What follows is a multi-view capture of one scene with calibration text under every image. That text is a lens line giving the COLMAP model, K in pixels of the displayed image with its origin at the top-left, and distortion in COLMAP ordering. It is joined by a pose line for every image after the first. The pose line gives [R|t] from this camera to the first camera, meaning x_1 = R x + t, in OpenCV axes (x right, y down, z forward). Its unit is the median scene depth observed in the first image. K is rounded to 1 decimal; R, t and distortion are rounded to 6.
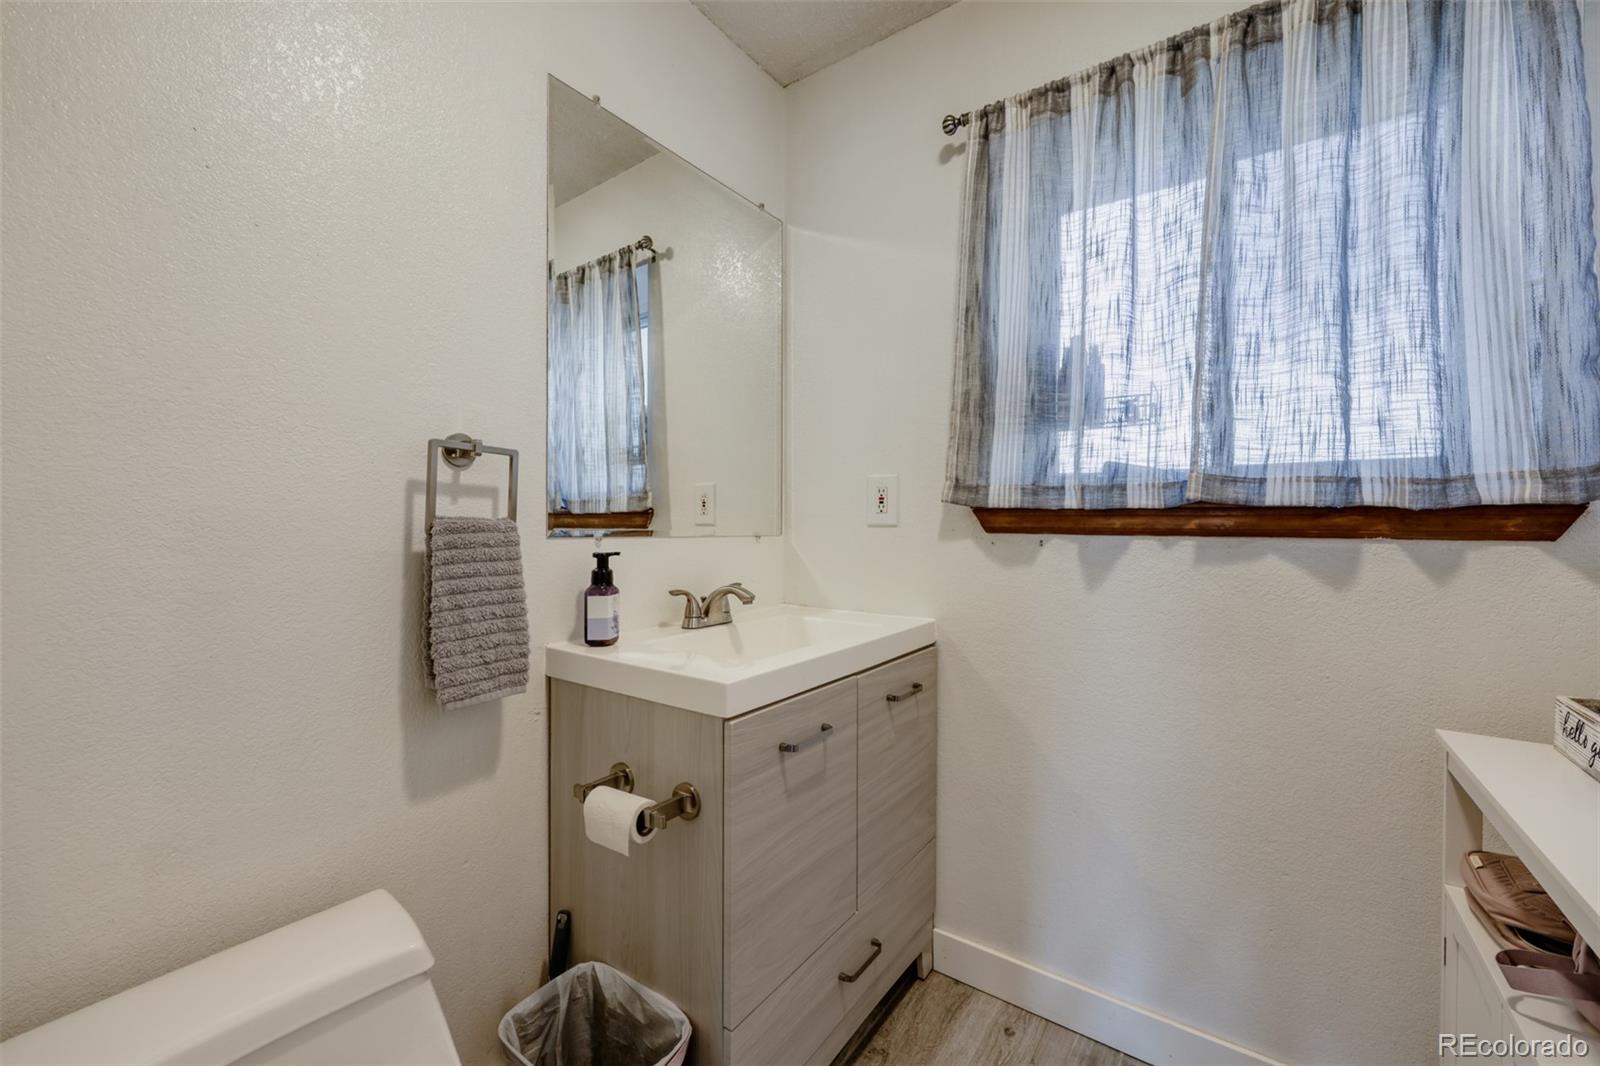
lens RADIAL K [[643.8, 0, 793.6], [0, 643.8, 526.5], [0, 0, 1]] dist [0.001091, 0.000096]
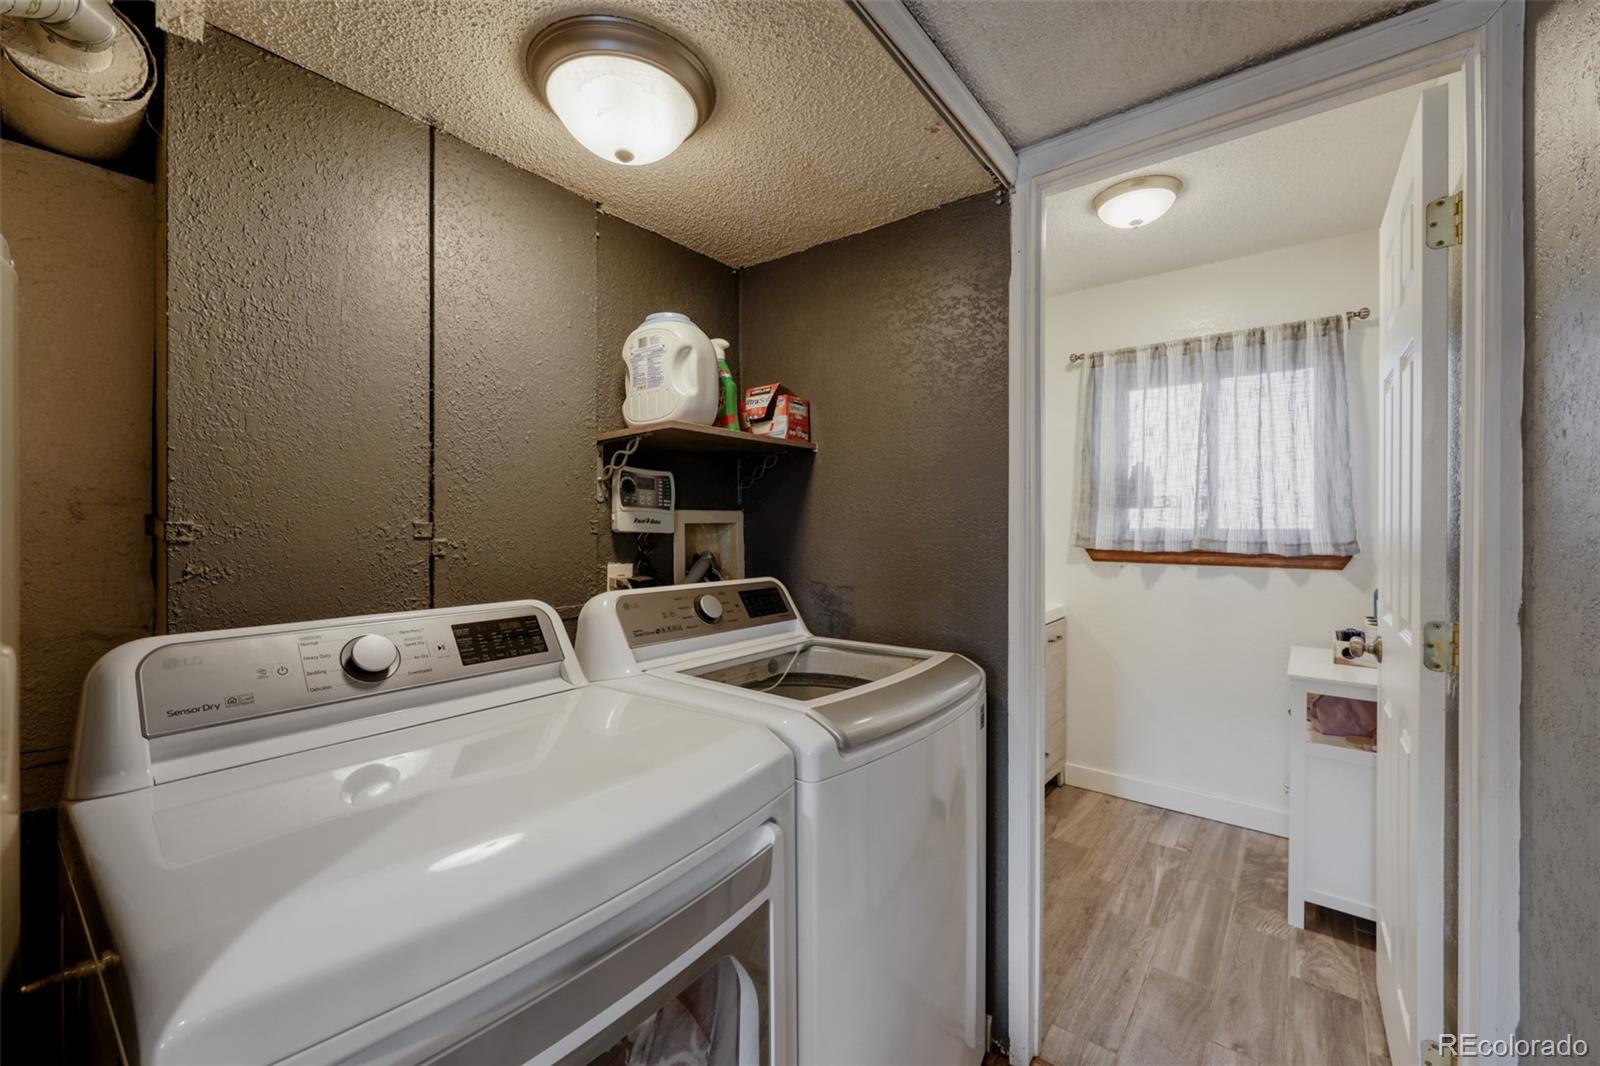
lens RADIAL K [[643.8, 0, 793.6], [0, 643.8, 526.5], [0, 0, 1]] dist [0.001091, 0.000096]
pose [[0.998261, -0.004347, -0.058795, -0.588795], [0.004375, 0.999990, 0.000356, -0.118027], [0.058793, -0.000613, 0.998270, -1.211317]]
